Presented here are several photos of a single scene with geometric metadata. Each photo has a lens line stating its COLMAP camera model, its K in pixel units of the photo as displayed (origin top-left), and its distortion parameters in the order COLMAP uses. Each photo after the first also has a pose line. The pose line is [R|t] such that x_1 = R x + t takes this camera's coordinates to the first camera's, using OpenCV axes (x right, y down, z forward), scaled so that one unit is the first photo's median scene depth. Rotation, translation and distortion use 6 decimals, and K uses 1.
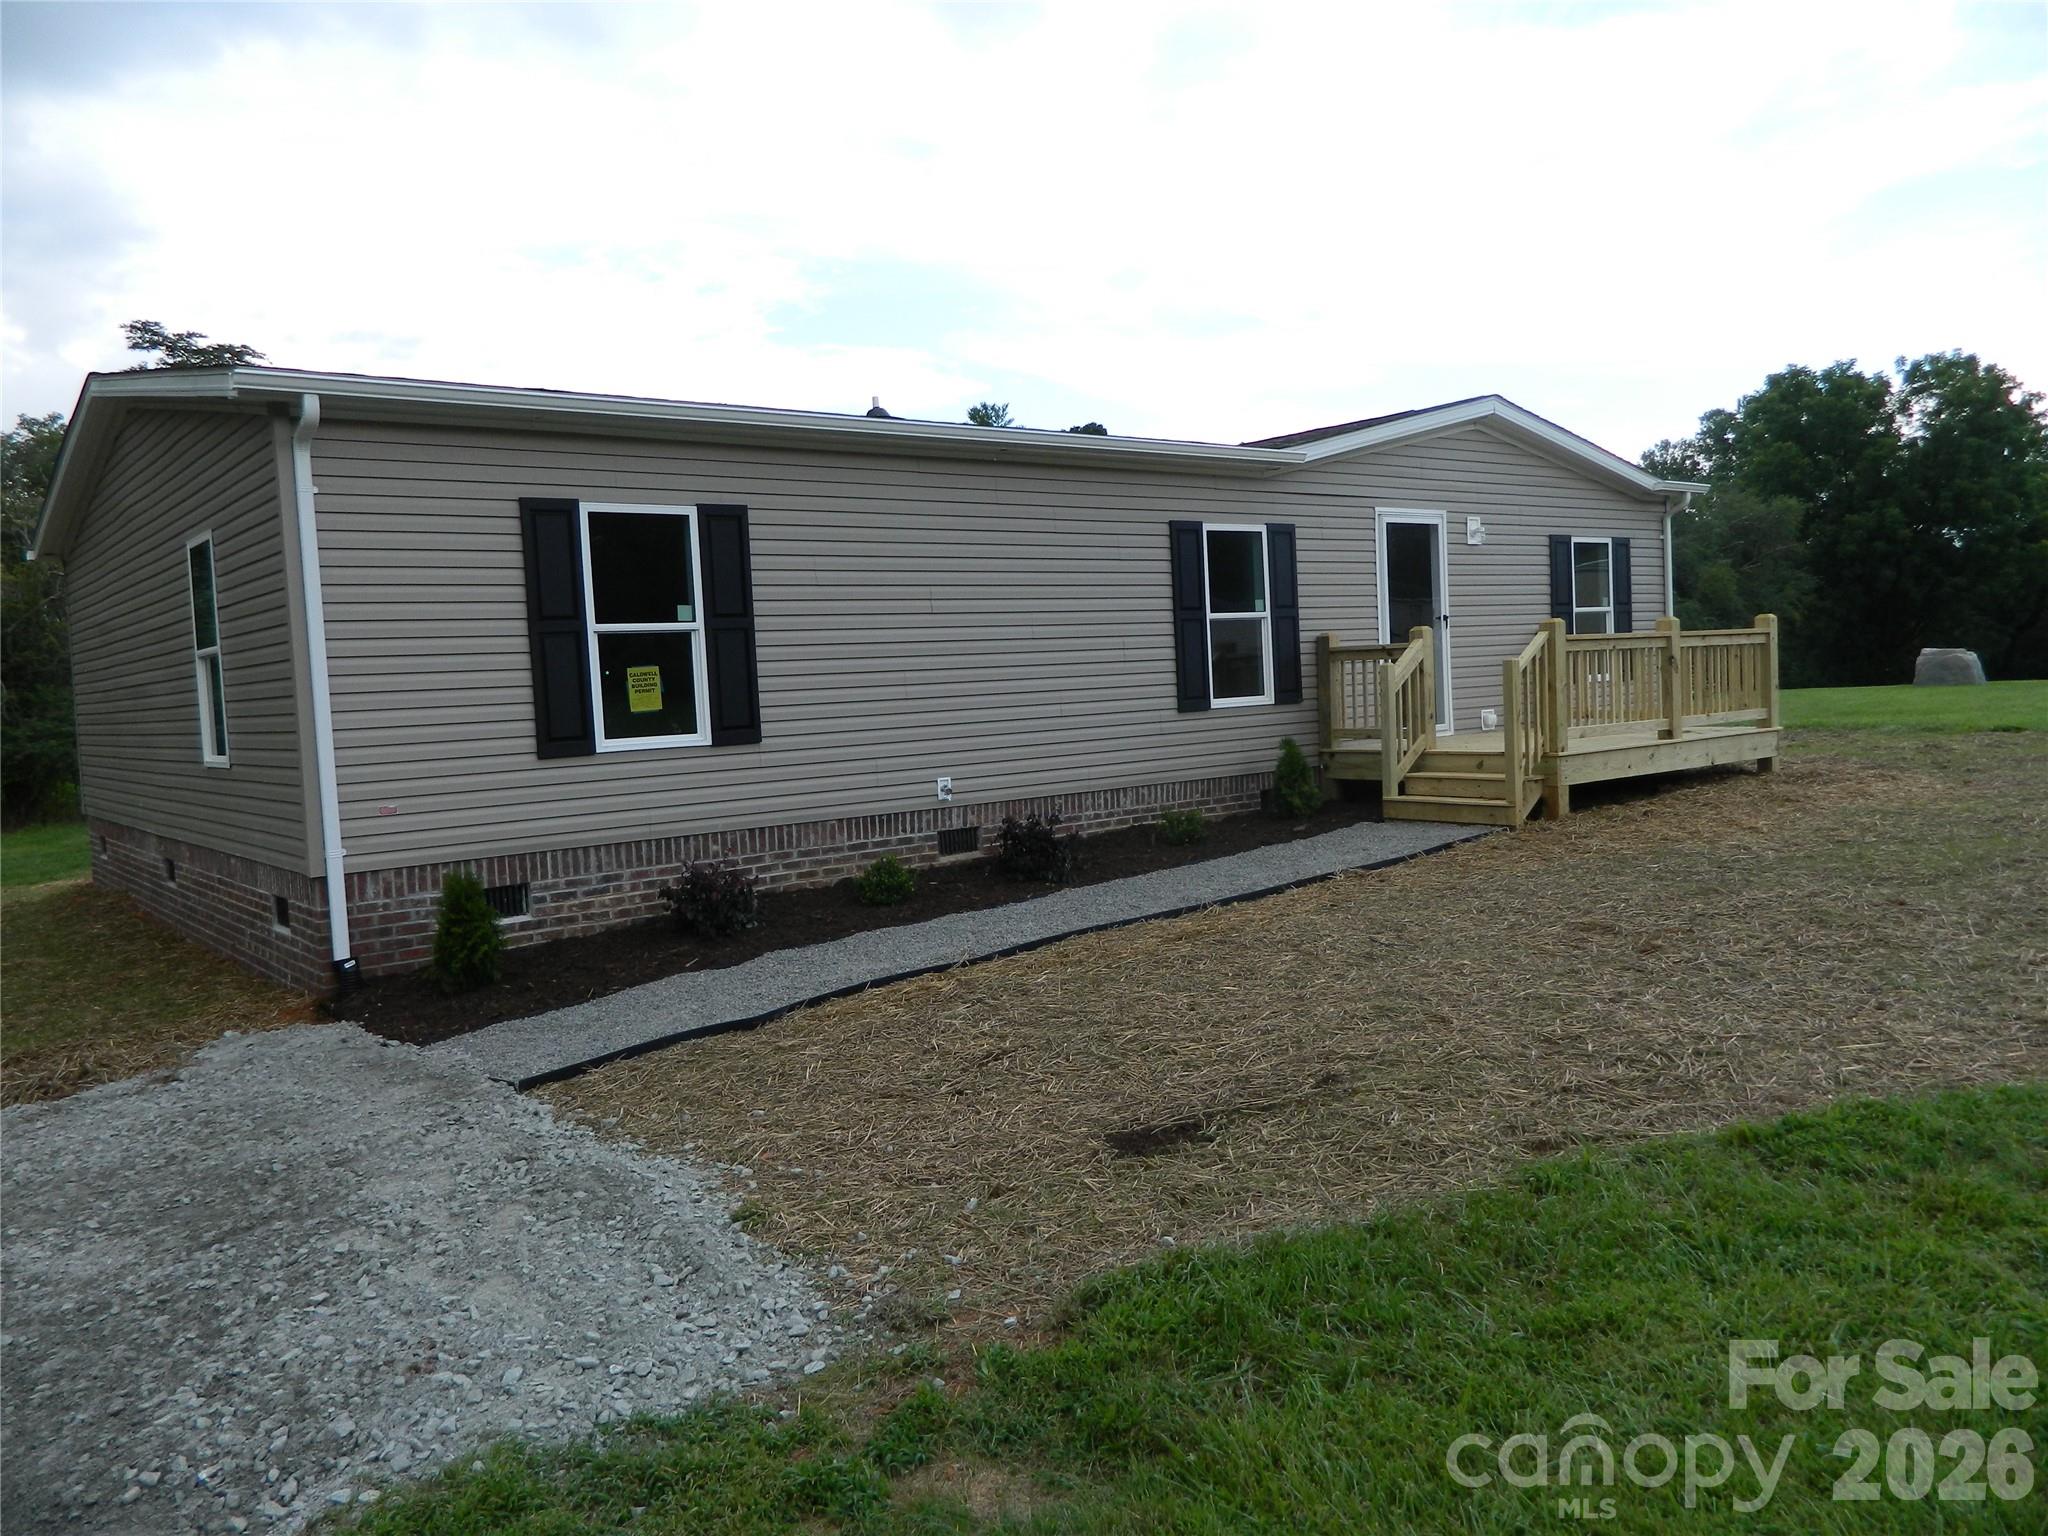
lens RADIAL K [[1530.2, 0, 1024.0], [0, 1530.2, 768.0], [0, 0, 1]] dist [-0.012004, 0.000964]
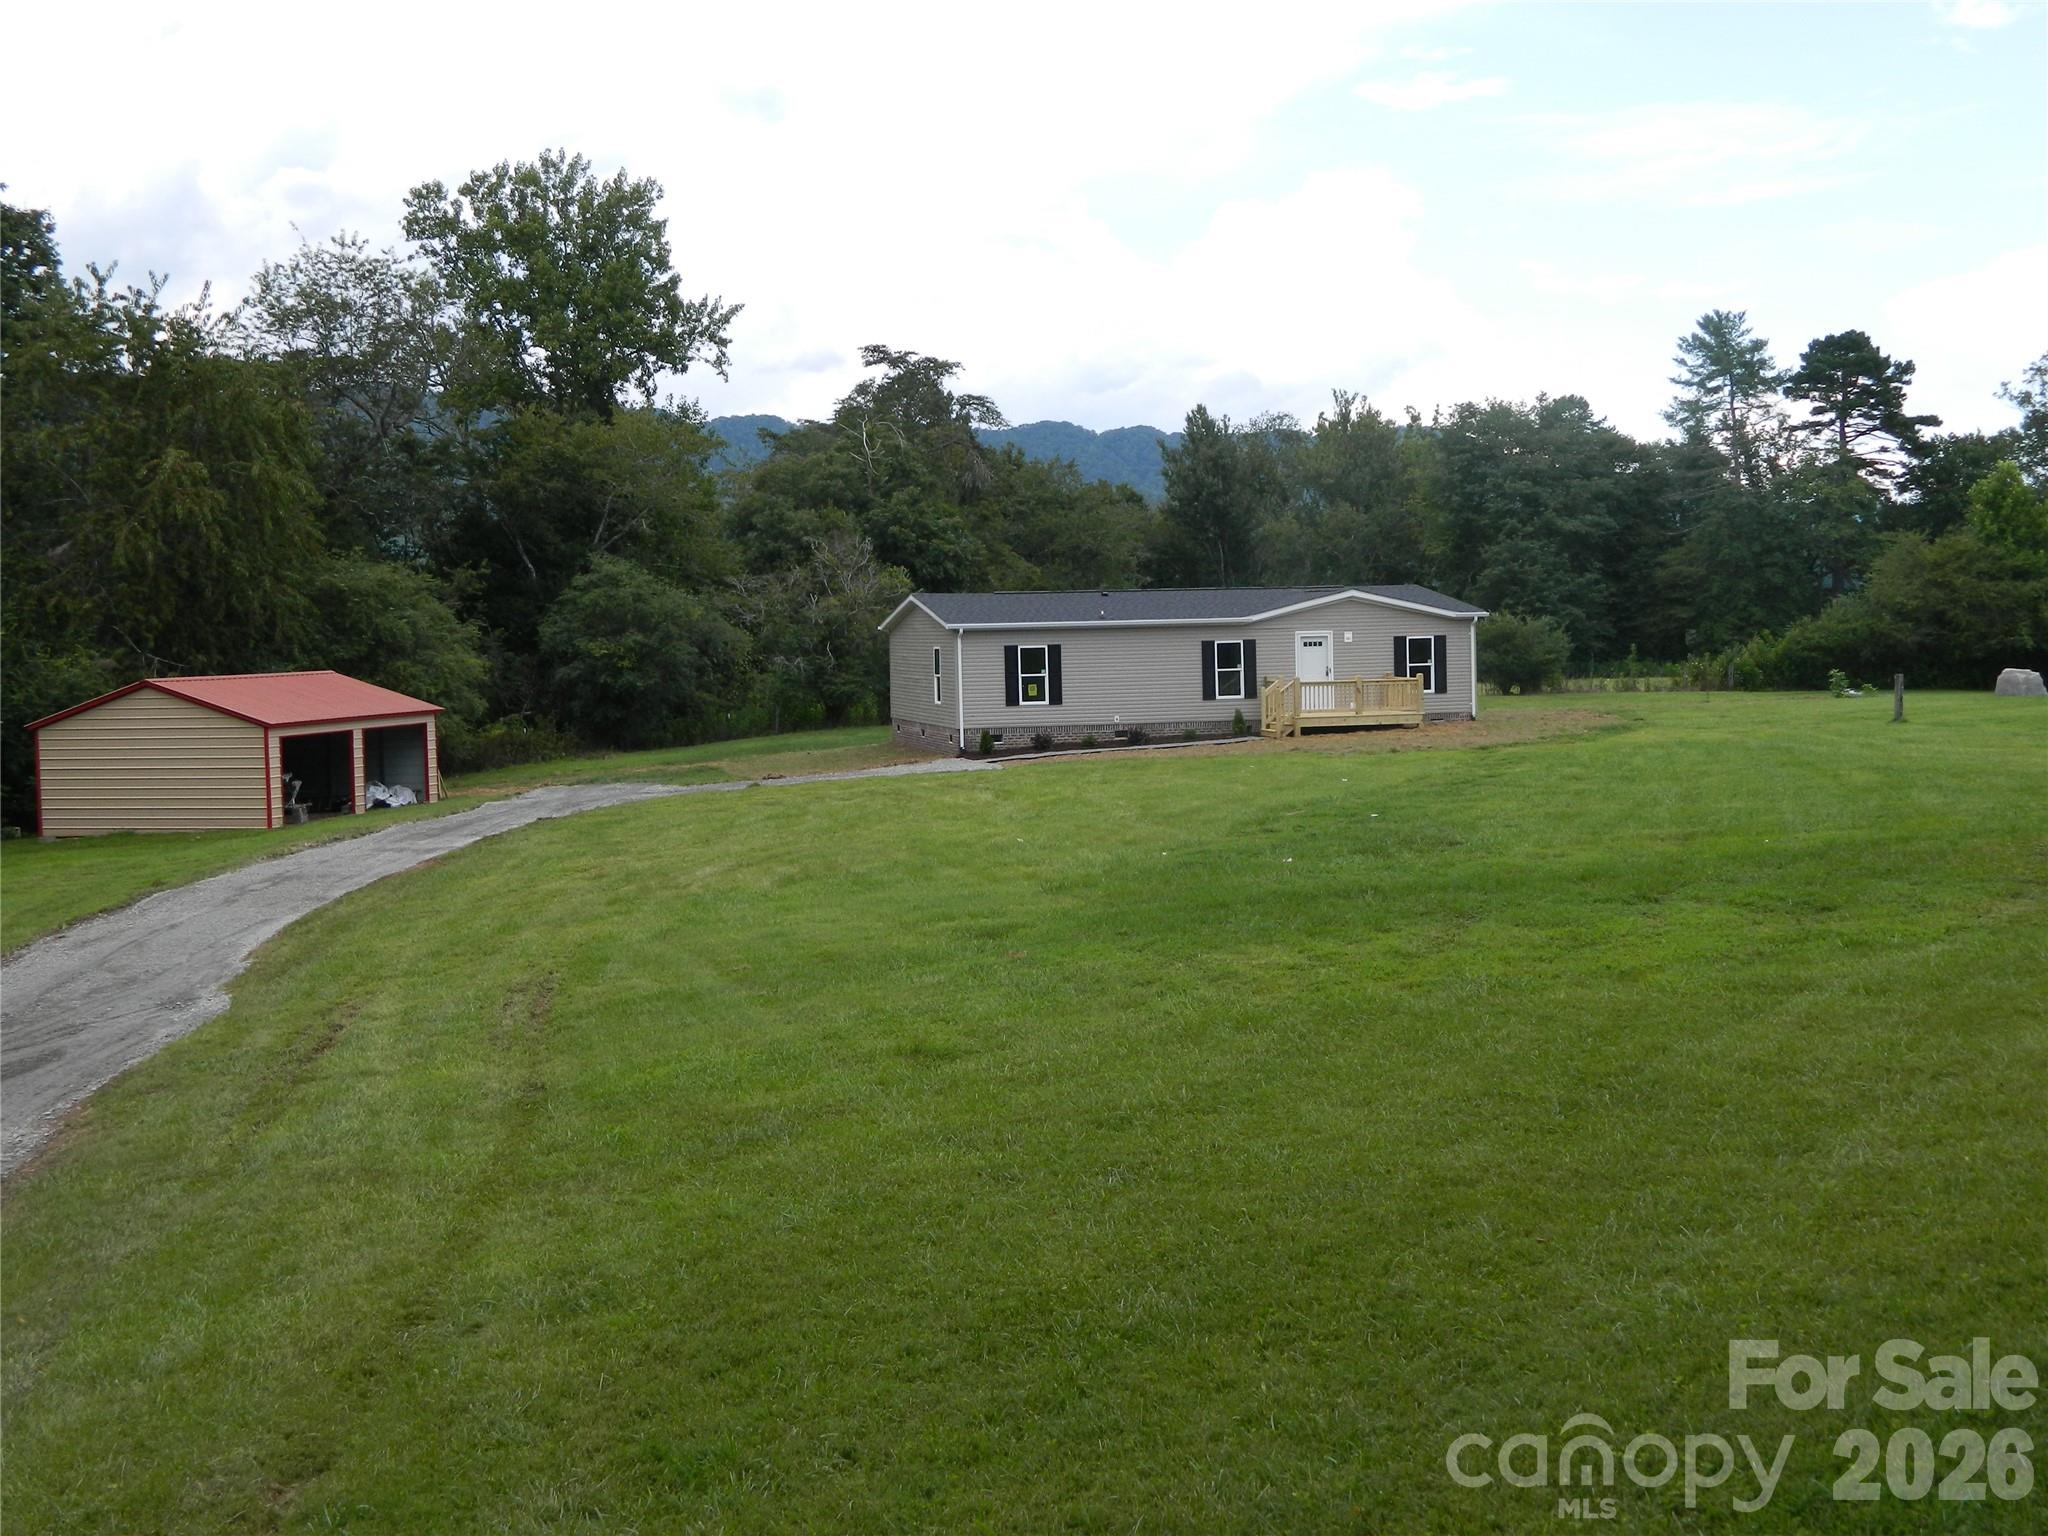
lens RADIAL K [[2396.5, 0, 1024.0], [0, 2396.5, 768.0], [0, 0, 1]] dist [-0.014167, 0.002918]
pose [[0.909909, 0.054026, -0.411275, 1.829730], [-0.047177, 0.998527, 0.026793, -0.010411], [0.412117, -0.004977, 0.911117, -3.734956]]
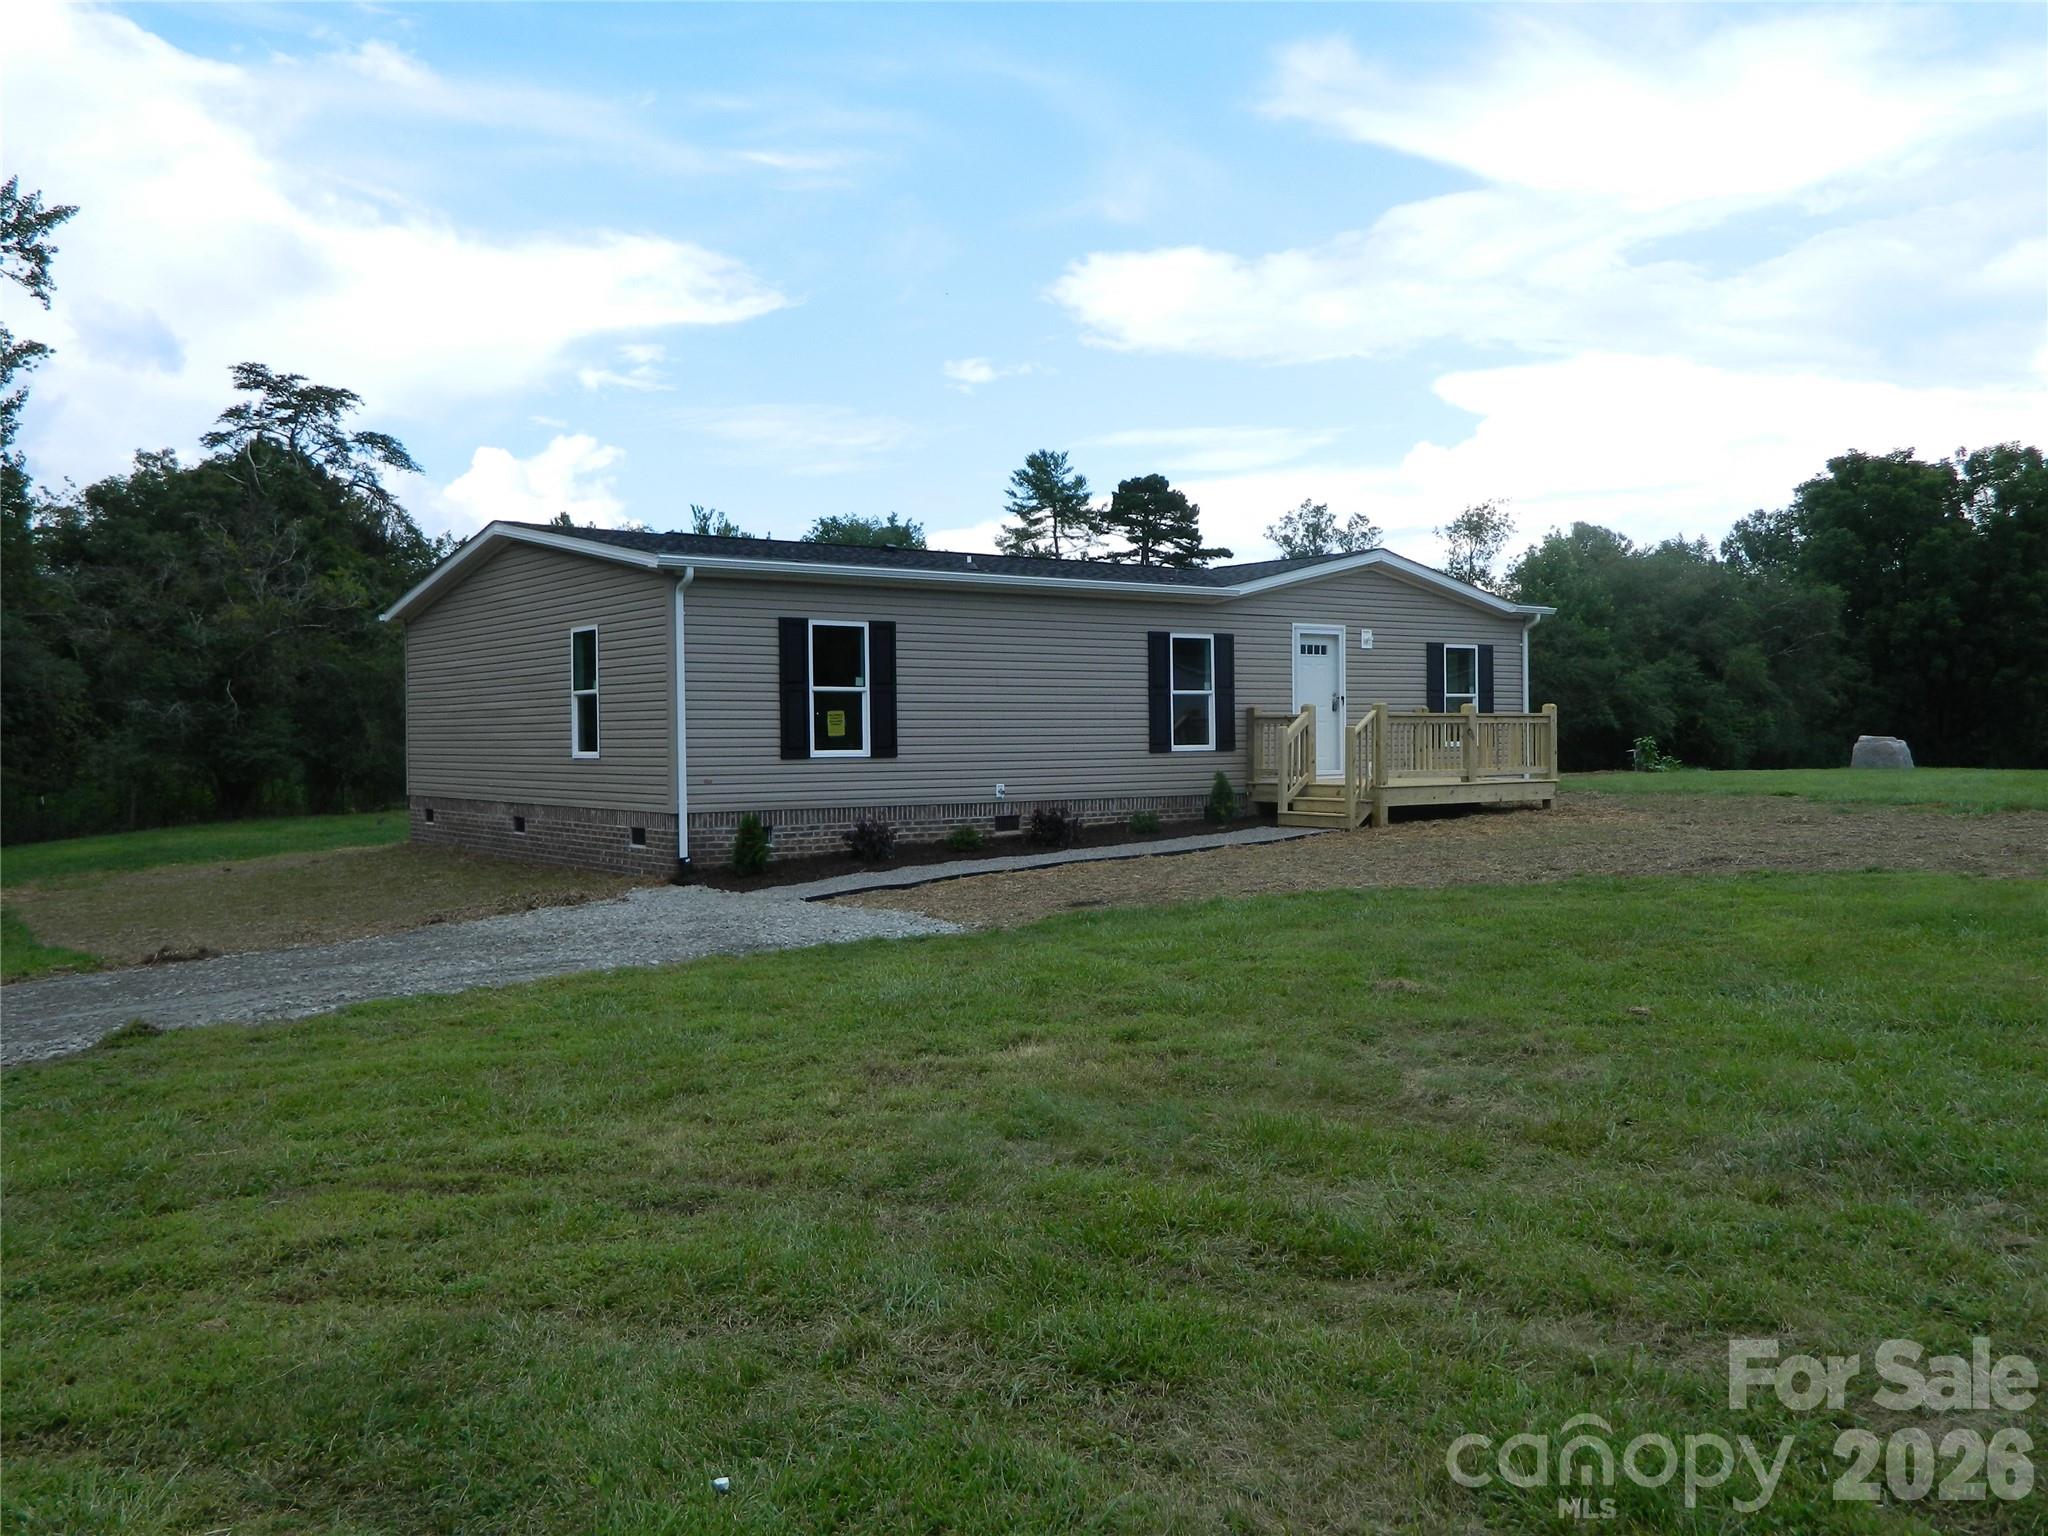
lens RADIAL K [[1706.0, 0, 1024.0], [0, 1706.0, 768.0], [0, 0, 1]] dist [-0.003494, 0.000035]
pose [[0.998744, 0.040062, -0.030086, 0.025298], [-0.041202, 0.998416, -0.038309, 0.051741], [0.028504, 0.039501, 0.998813, -0.750988]]
